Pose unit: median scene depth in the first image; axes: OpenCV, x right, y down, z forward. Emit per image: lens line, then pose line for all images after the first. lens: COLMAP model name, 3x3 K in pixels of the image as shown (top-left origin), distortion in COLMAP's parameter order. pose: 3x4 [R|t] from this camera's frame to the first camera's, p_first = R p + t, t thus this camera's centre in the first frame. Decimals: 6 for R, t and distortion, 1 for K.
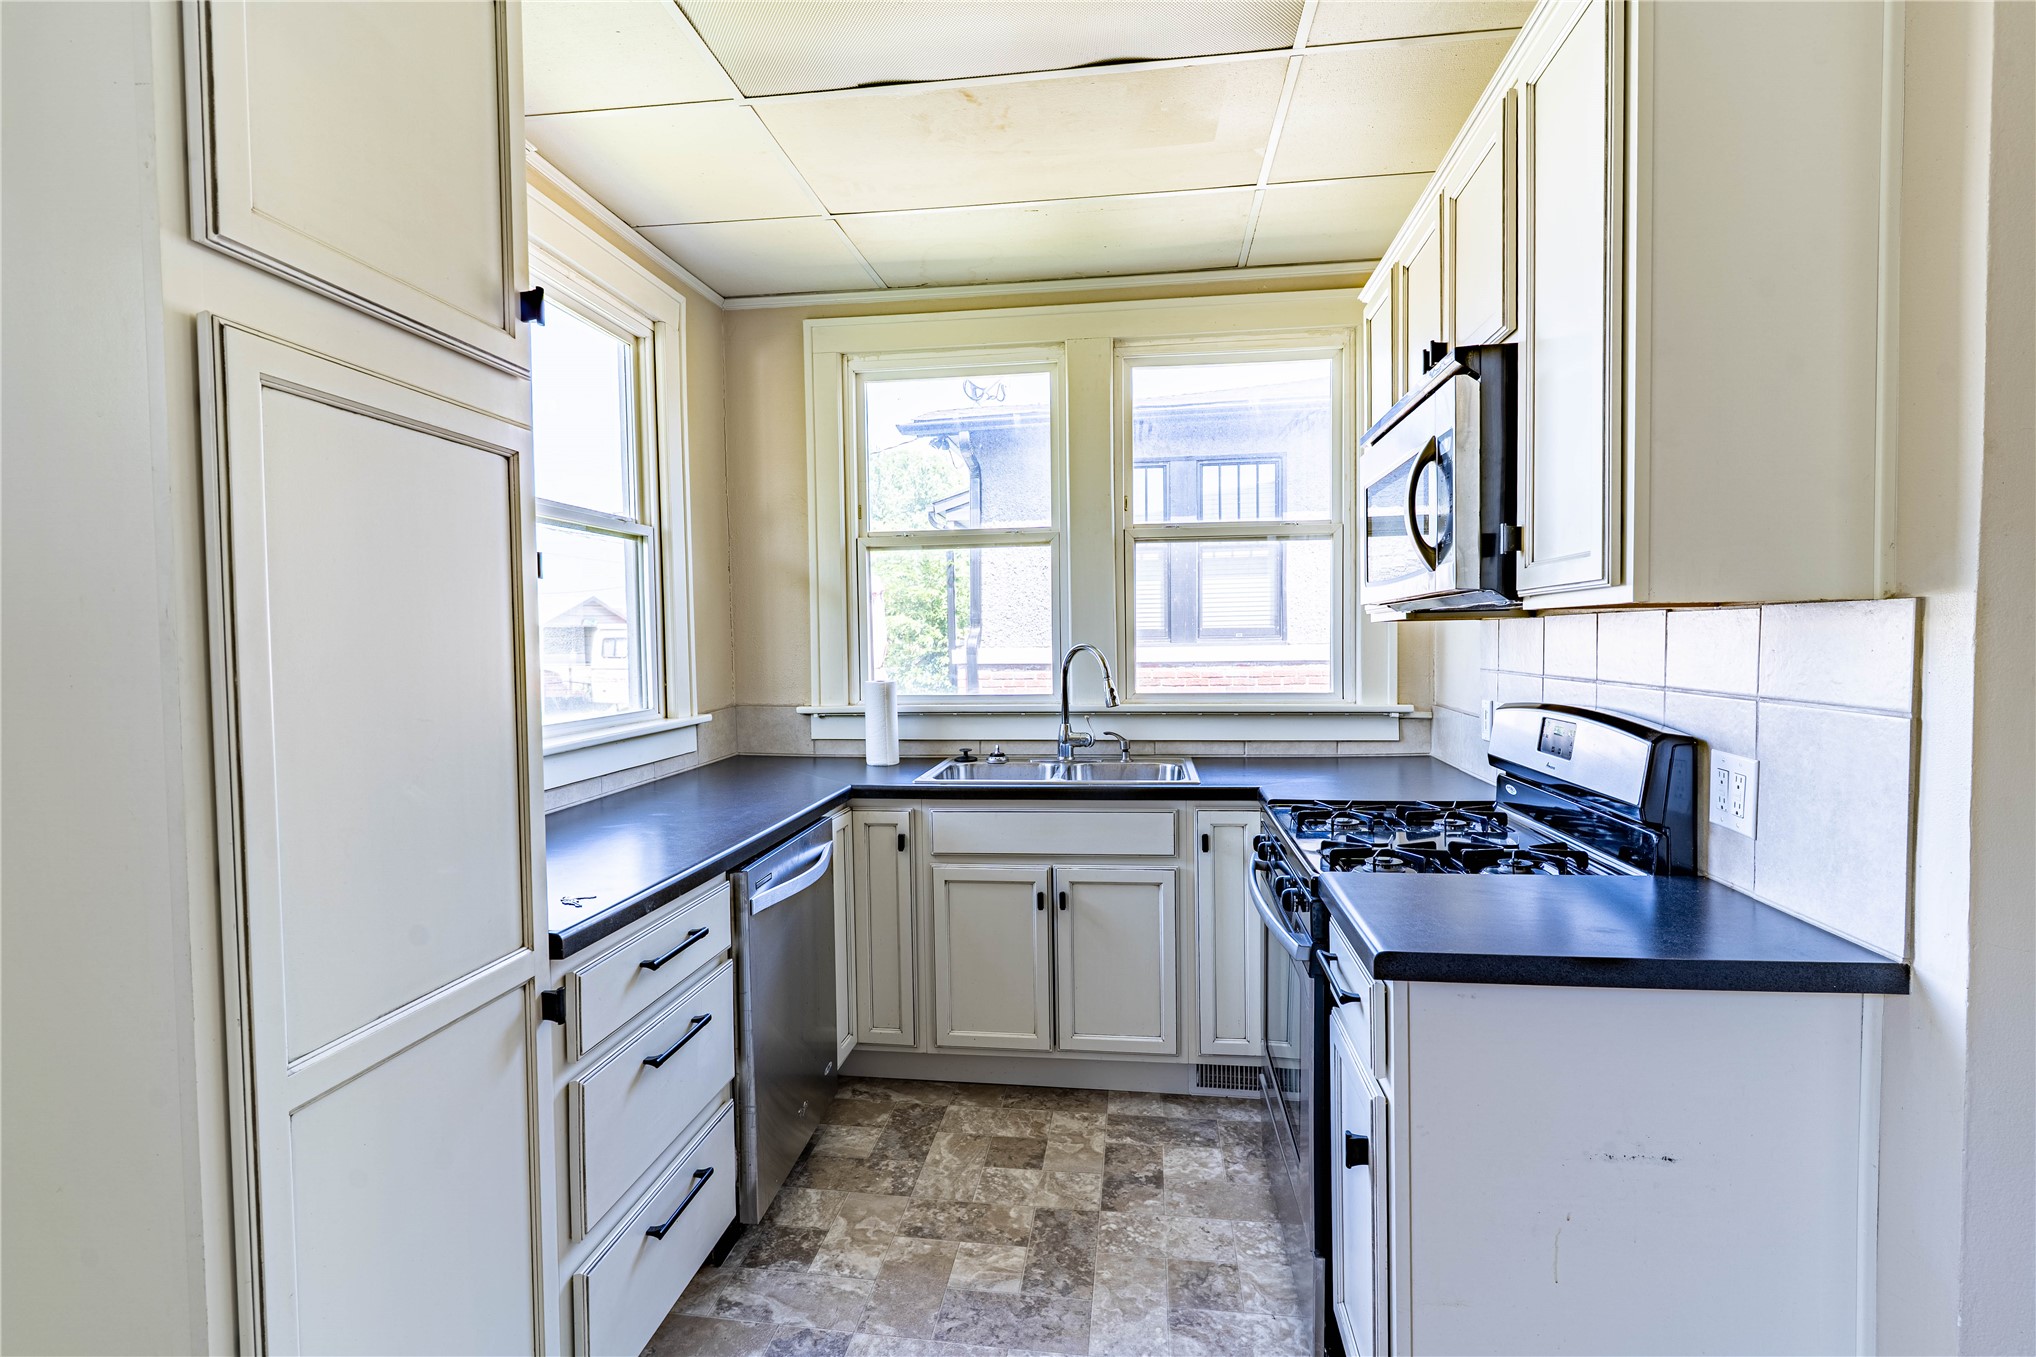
lens RADIAL K [[965.7, 0, 1013.1], [0, 965.7, 673.5], [0, 0, 1]] dist [0.004342, -0.001702]
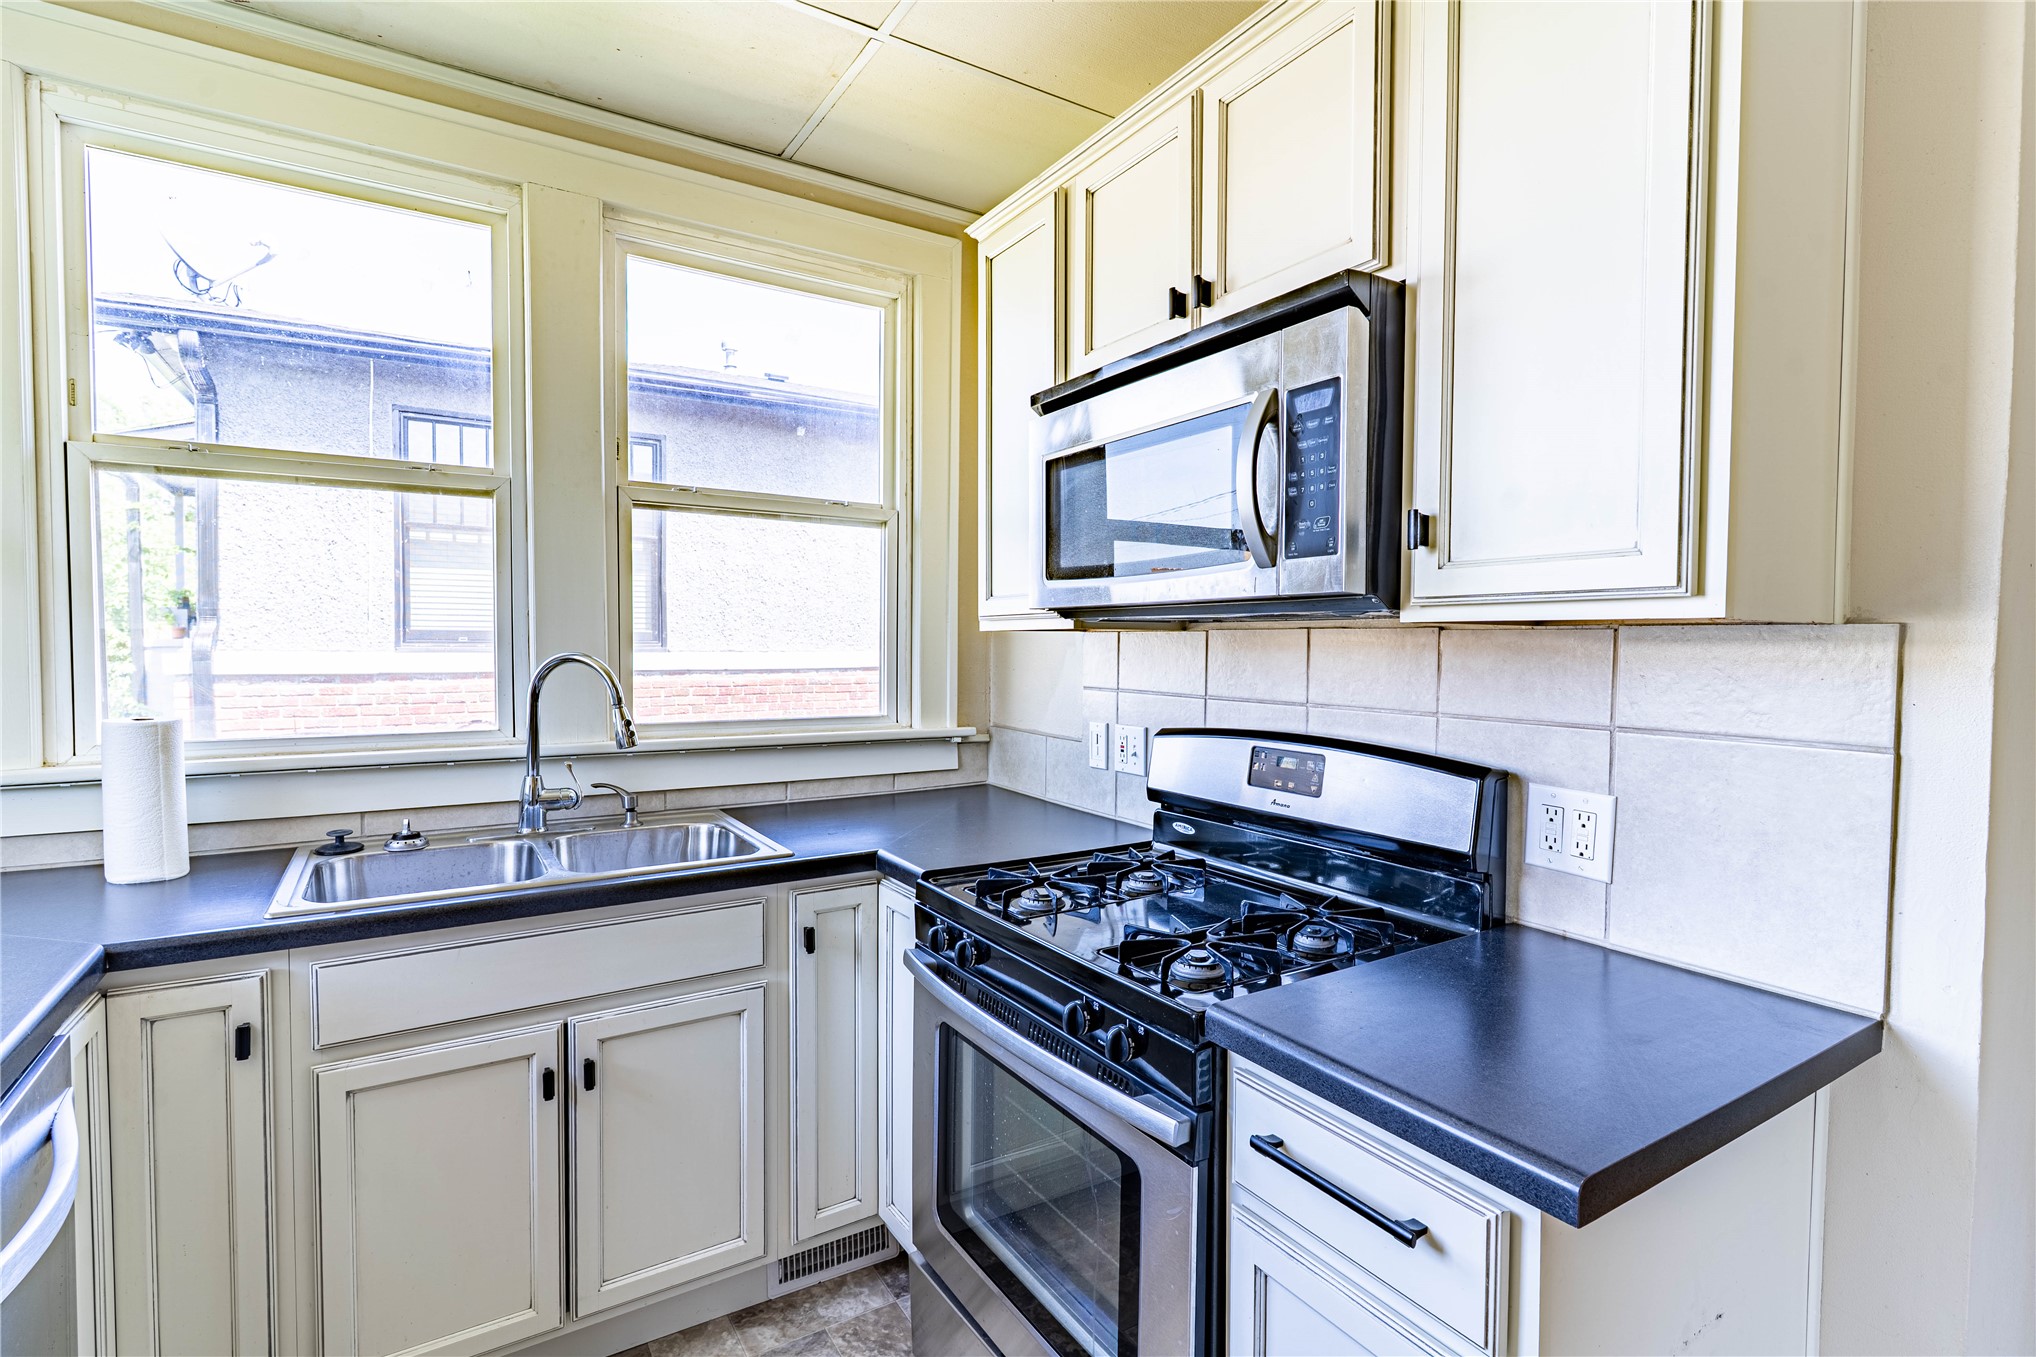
lens RADIAL K [[965.7, 0, 1013.1], [0, 965.7, 673.9], [0, 0, 1]] dist [0.004342, -0.001702]
pose [[0.768117, -0.002334, 0.640306, -0.130654], [0.006153, 0.999974, -0.003736, -0.013501], [-0.640280, 0.006810, 0.768111, 0.351003]]
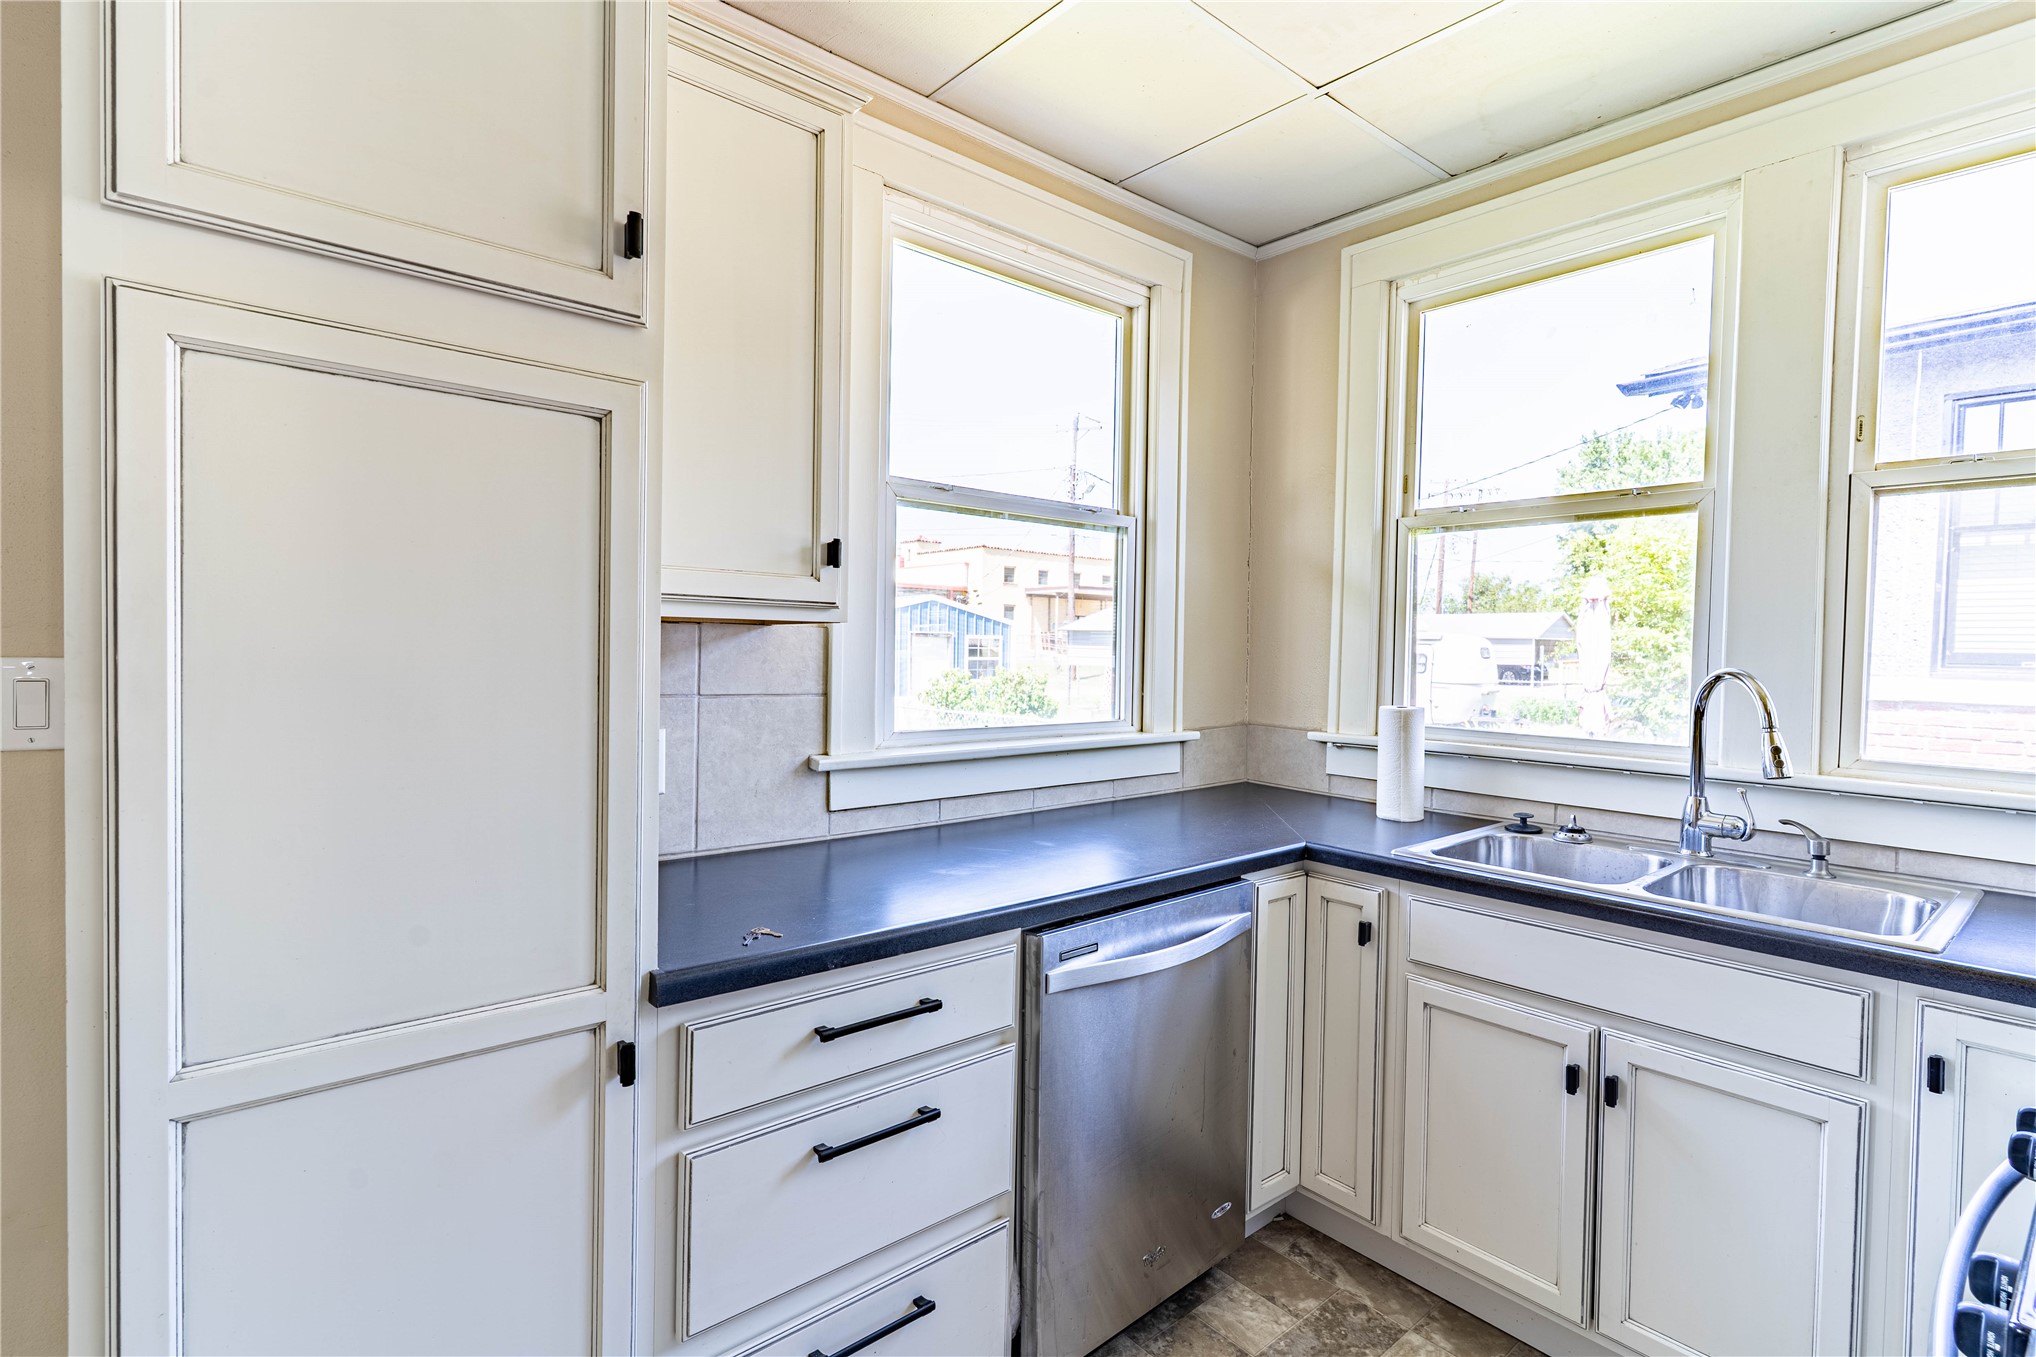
lens RADIAL K [[965.7, 0, 1016.1], [0, 965.7, 672.1], [0, 0, 1]] dist [0.004342, -0.001702]
pose [[0.743732, 0.045970, -0.666895, 0.162192], [-0.053427, 0.998529, 0.009247, -0.011479], [0.666339, 0.028753, 0.745094, 0.288643]]
